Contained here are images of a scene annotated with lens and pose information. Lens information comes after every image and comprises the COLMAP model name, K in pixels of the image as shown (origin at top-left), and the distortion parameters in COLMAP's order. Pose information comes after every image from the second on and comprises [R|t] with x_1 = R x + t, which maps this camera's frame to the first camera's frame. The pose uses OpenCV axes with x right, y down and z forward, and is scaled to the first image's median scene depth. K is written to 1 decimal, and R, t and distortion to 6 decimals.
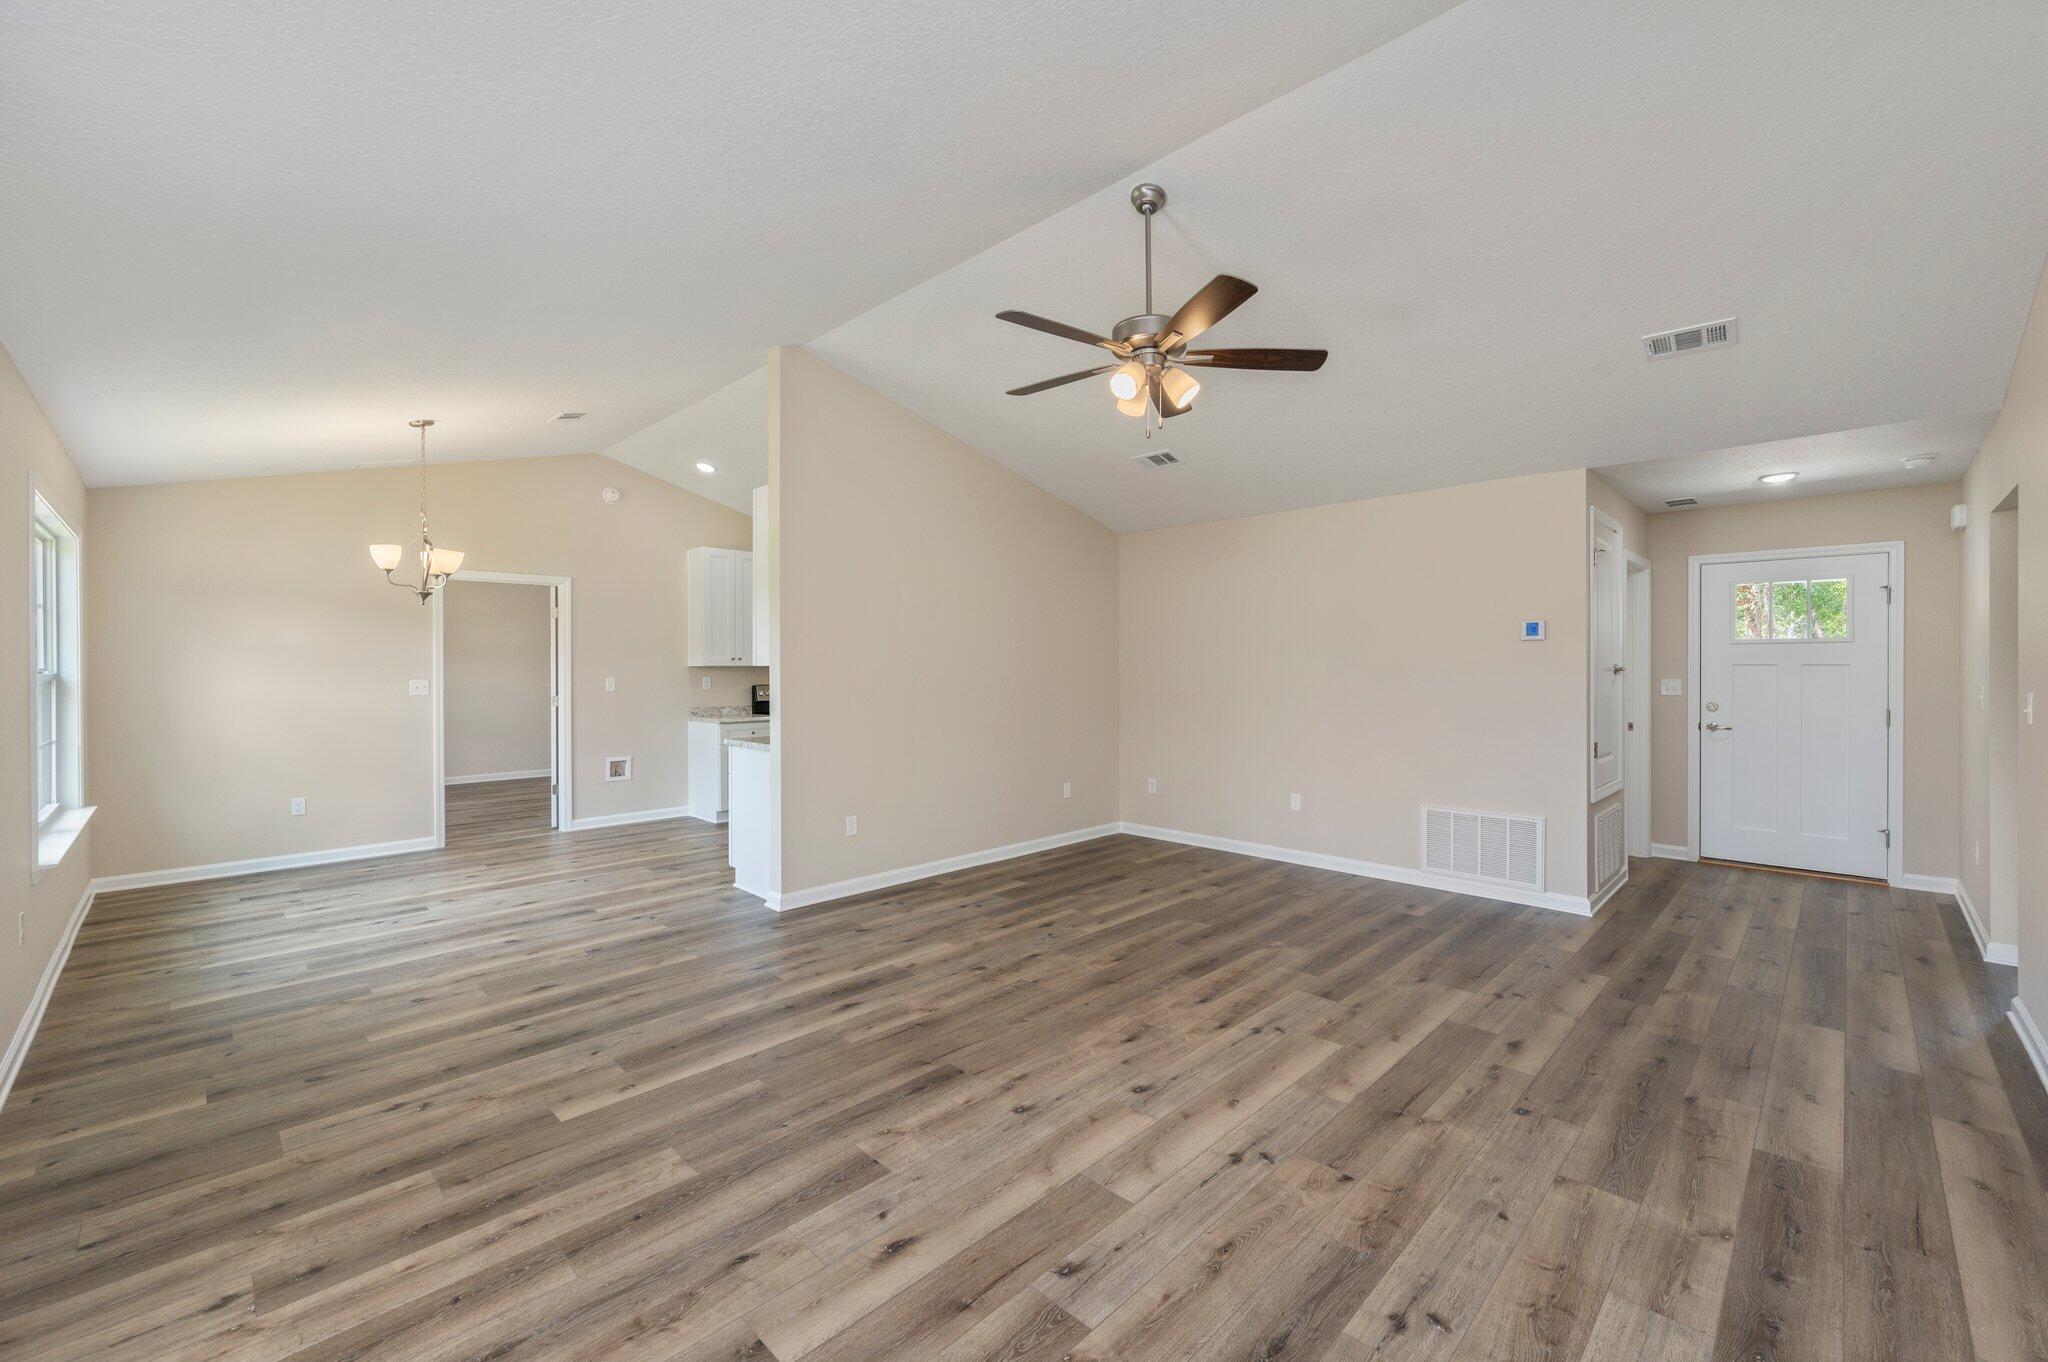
lens RADIAL K [[829.2, 0, 1024.7], [0, 829.2, 671.3], [0, 0, 1]] dist [-0.007690, 0.000501]
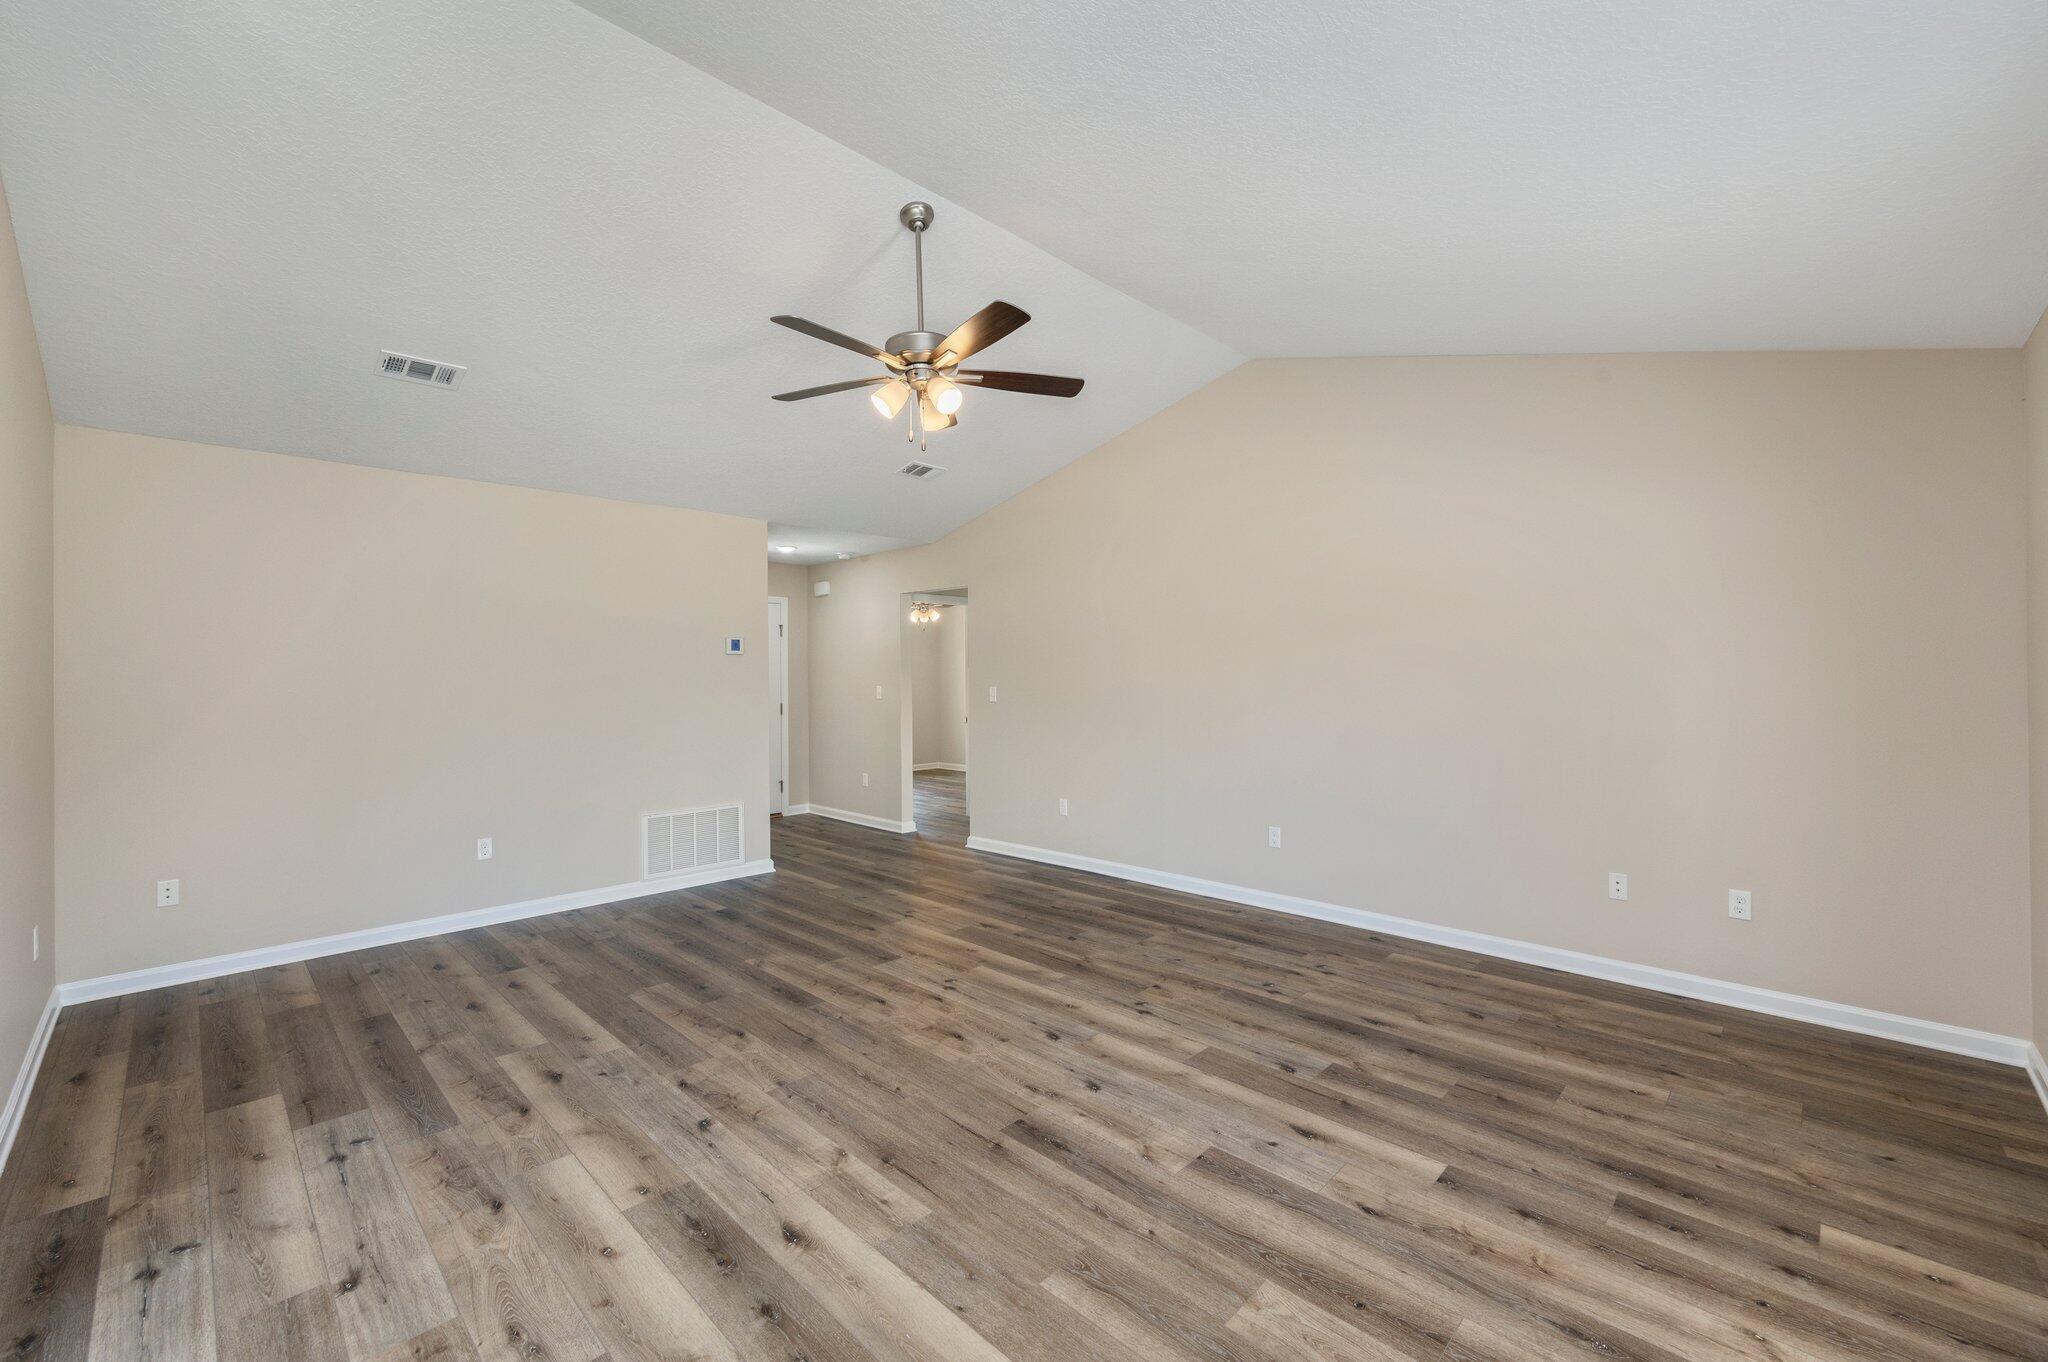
lens RADIAL K [[829.2, 0, 1020.7], [0, 829.2, 676.6], [0, 0, 1]] dist [-0.007690, 0.000501]
pose [[-0.001510, -0.002543, 0.999996, -0.869139], [0.016099, 0.999867, 0.002567, -0.006152], [-0.999869, 0.016102, -0.001469, 0.876955]]
